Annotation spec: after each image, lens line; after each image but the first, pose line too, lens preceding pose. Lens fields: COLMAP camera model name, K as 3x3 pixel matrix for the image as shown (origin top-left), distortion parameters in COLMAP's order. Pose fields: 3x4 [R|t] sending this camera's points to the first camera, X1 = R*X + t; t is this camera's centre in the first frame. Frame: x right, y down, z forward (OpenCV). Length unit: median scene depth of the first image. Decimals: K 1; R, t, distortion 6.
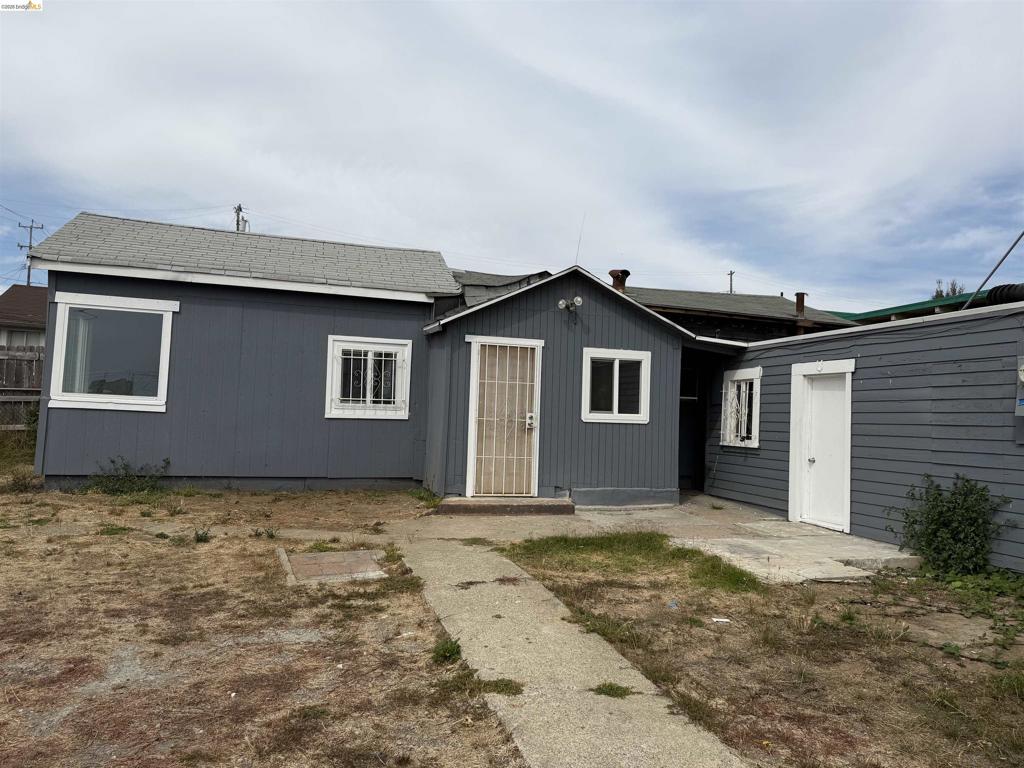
lens RADIAL K [[729.7, 0, 511.2], [0, 729.7, 384.1], [0, 0, 1]] dist [0.008524, -0.020850]
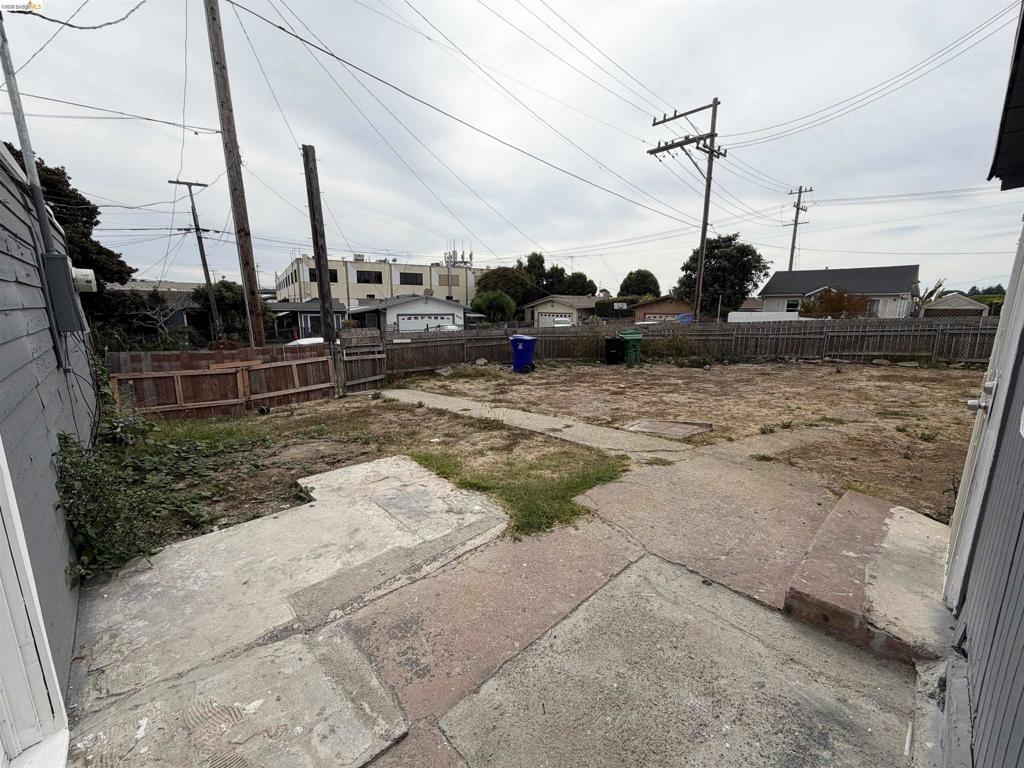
lens RADIAL K [[402.7, 0, 513.3], [0, 402.7, 382.1], [0, 0, 1]] dist [-0.004285, 0.000297]
pose [[-0.885983, 0.043732, -0.461651, 0.420568], [-0.018842, 0.991326, 0.130069, 0.026851], [0.463335, 0.123937, -0.877474, 1.436389]]
